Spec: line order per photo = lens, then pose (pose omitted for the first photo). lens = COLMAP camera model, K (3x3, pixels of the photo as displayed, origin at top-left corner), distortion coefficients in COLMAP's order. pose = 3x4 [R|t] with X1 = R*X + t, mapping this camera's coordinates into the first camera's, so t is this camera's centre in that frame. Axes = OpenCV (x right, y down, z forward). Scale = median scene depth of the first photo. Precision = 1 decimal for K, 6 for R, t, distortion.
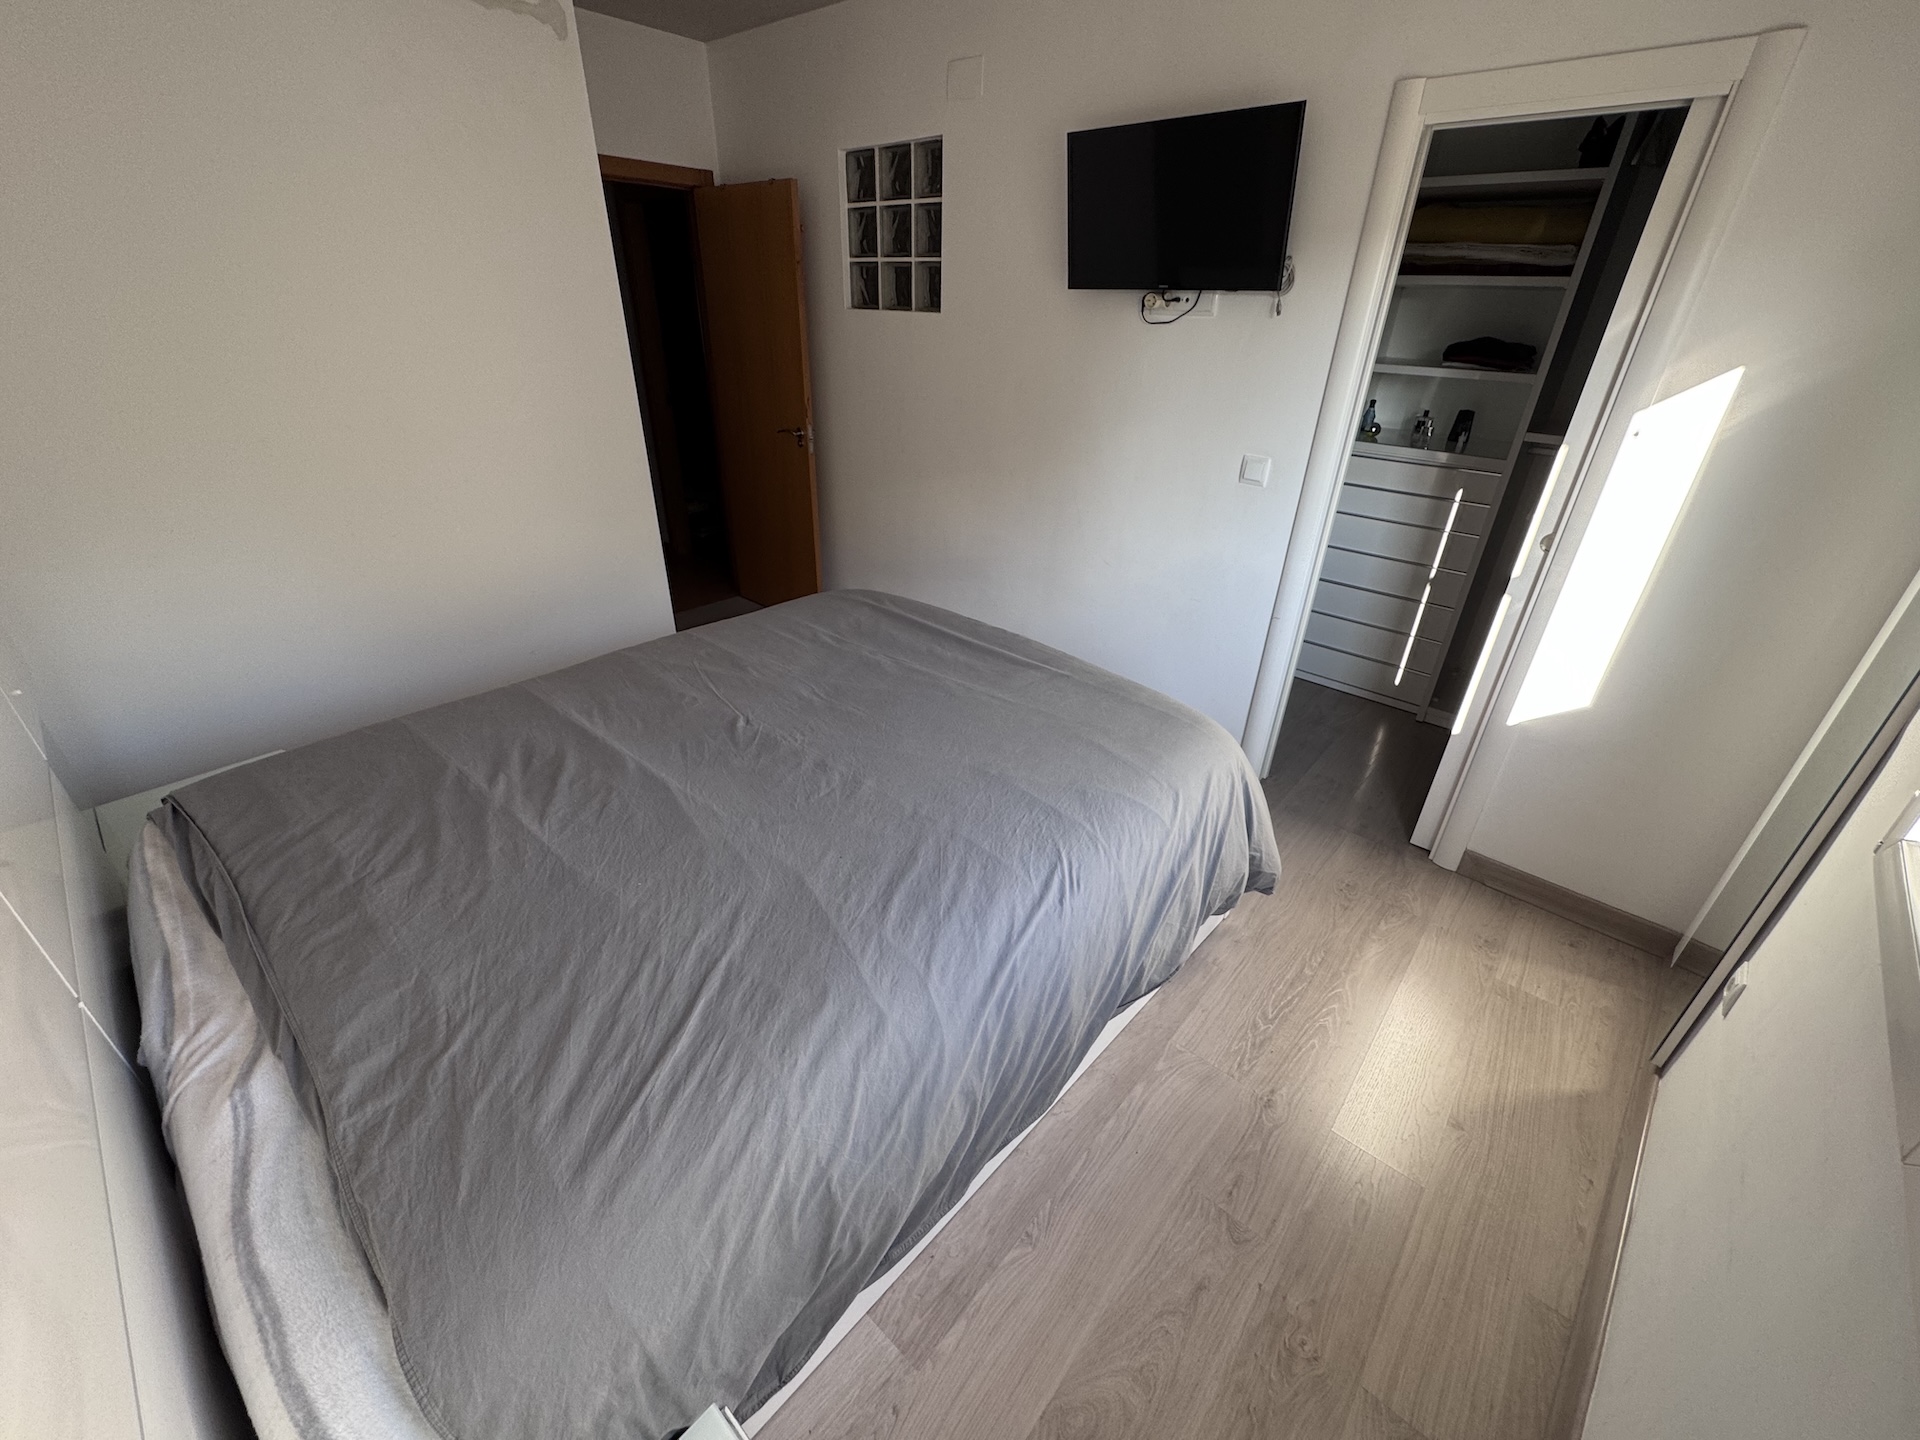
lens RADIAL K [[765.8, 0, 963.5], [0, 765.8, 717.1], [0, 0, 1]] dist [-0.003691, -0.000188]
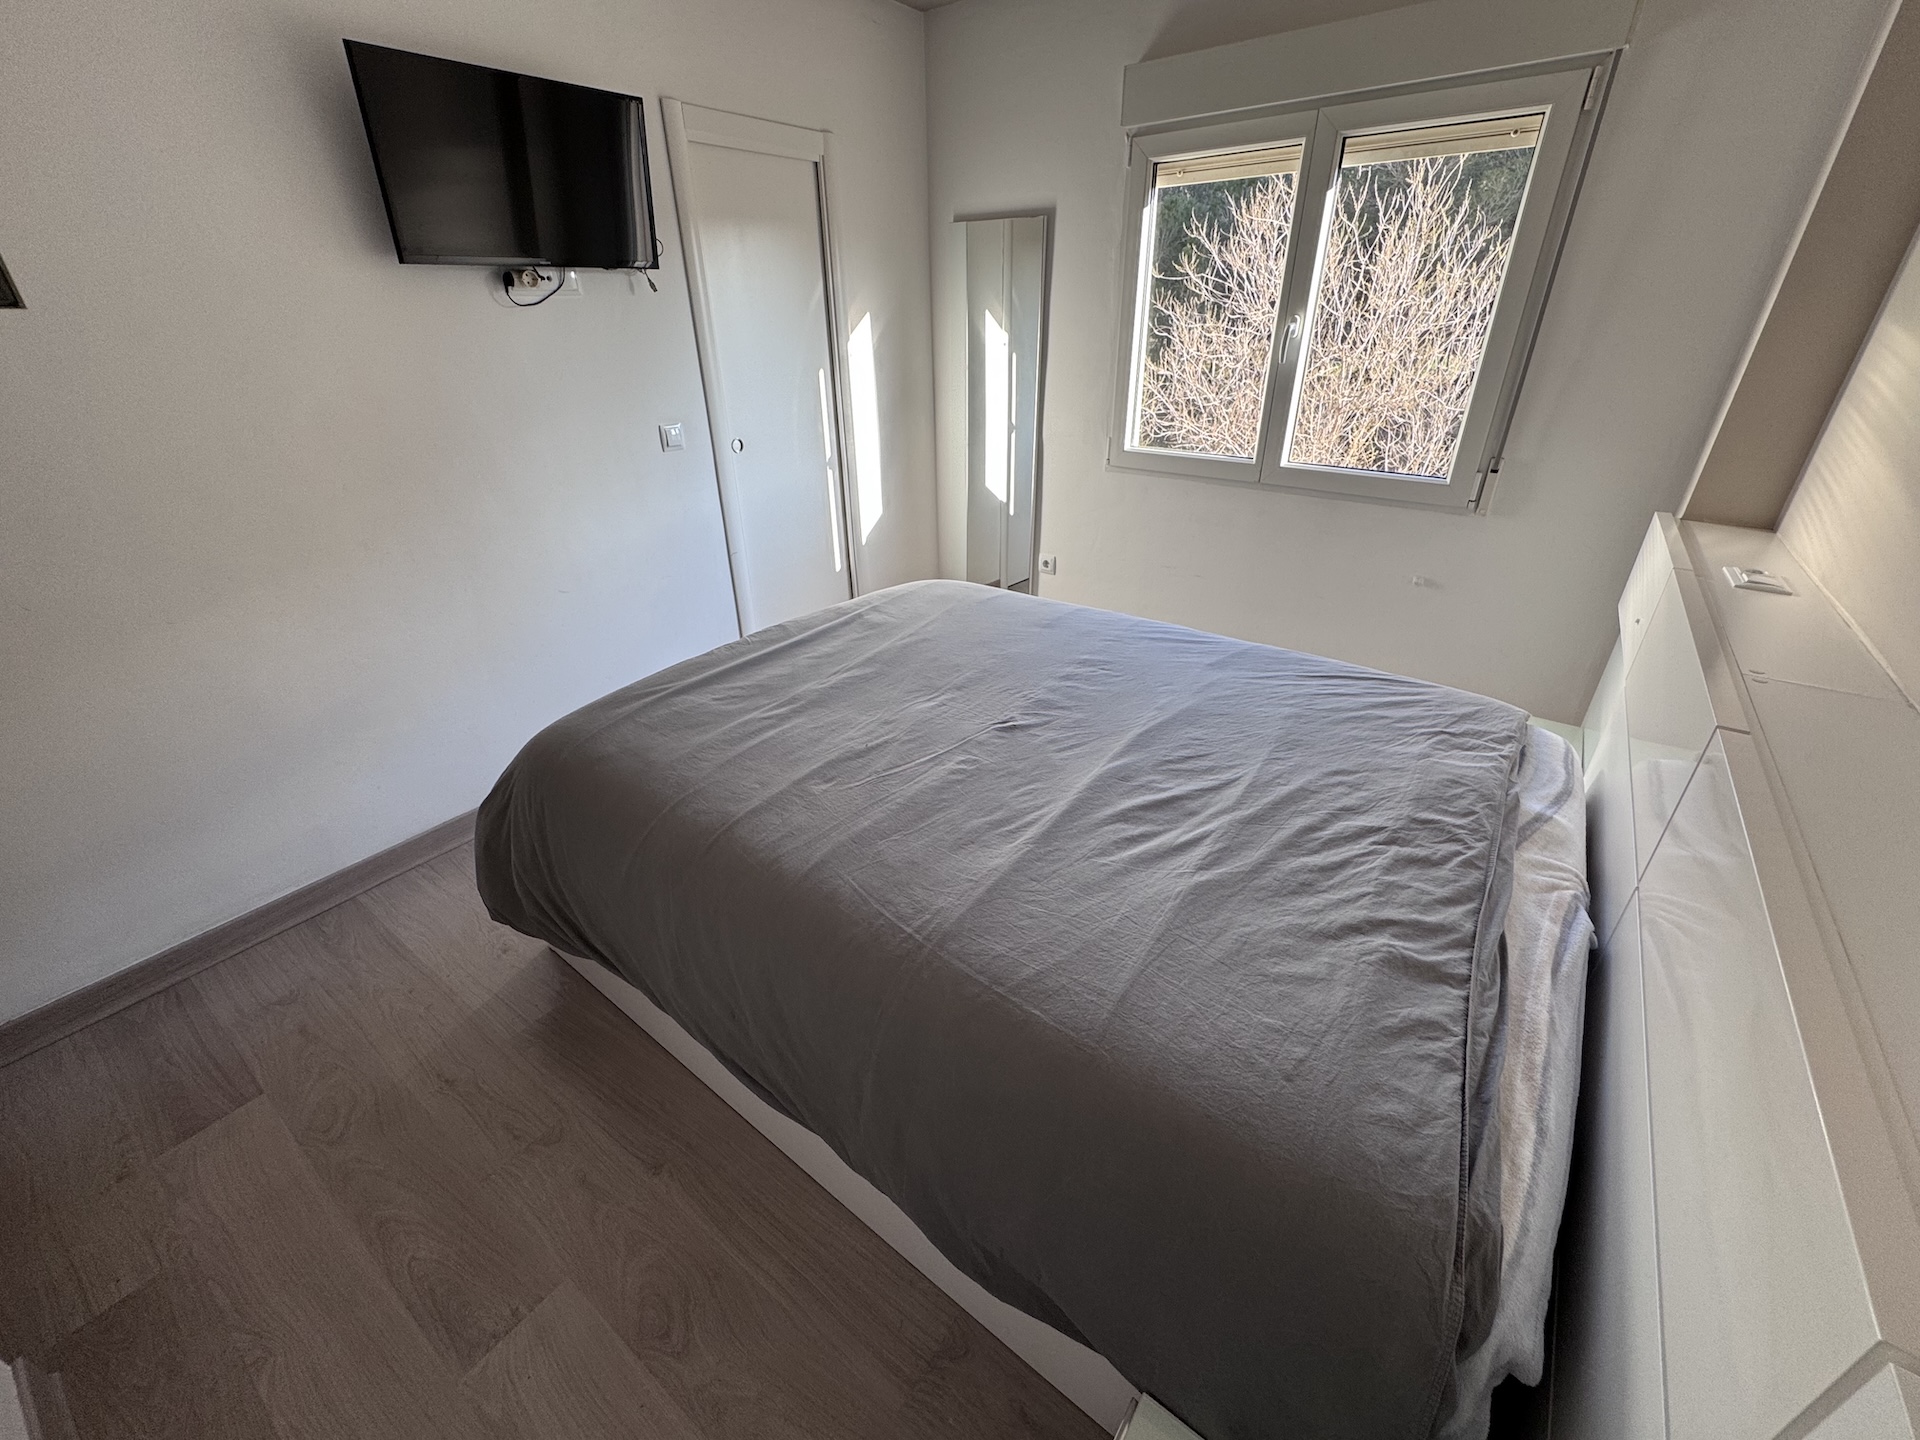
lens RADIAL K [[765.8, 0, 966.0], [0, 765.8, 716.3], [0, 0, 1]] dist [-0.003691, -0.000188]
pose [[-0.098705, -0.486273, 0.868214, -1.206448], [0.483971, 0.738881, 0.468857, -0.510975], [-0.869500, 0.466469, 0.162410, 0.981817]]
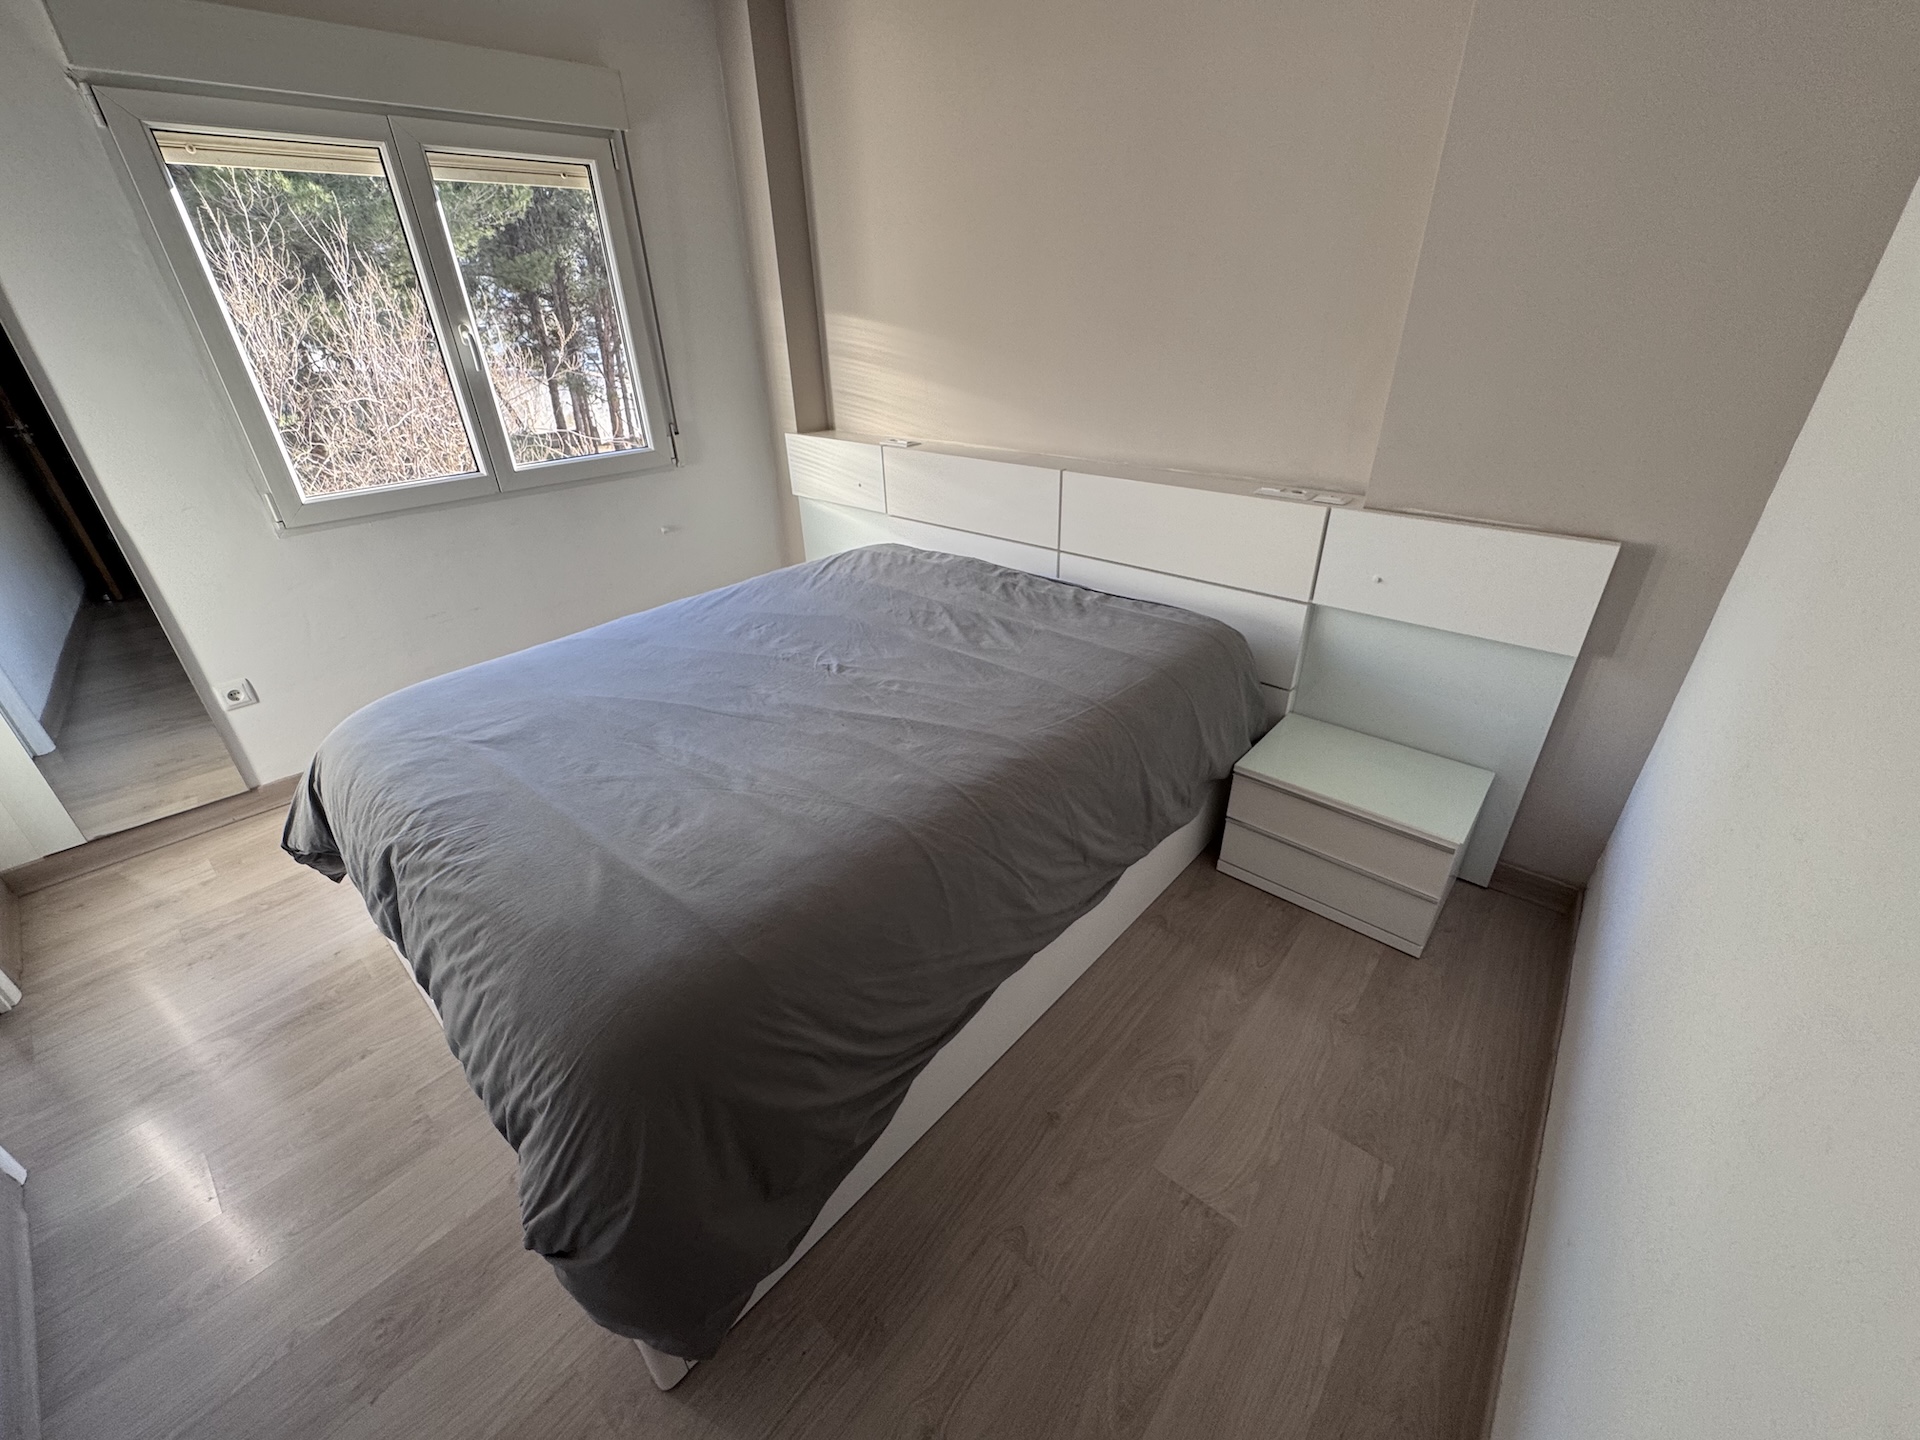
lens RADIAL K [[765.8, 0, 959.1], [0, 765.8, 717.7], [0, 0, 1]] dist [-0.003691, -0.000188]
pose [[-0.999950, 0.006449, -0.007683, -0.506391], [-0.002987, 0.539705, 0.841849, -0.949203], [0.009576, 0.841830, -0.539658, 1.812812]]
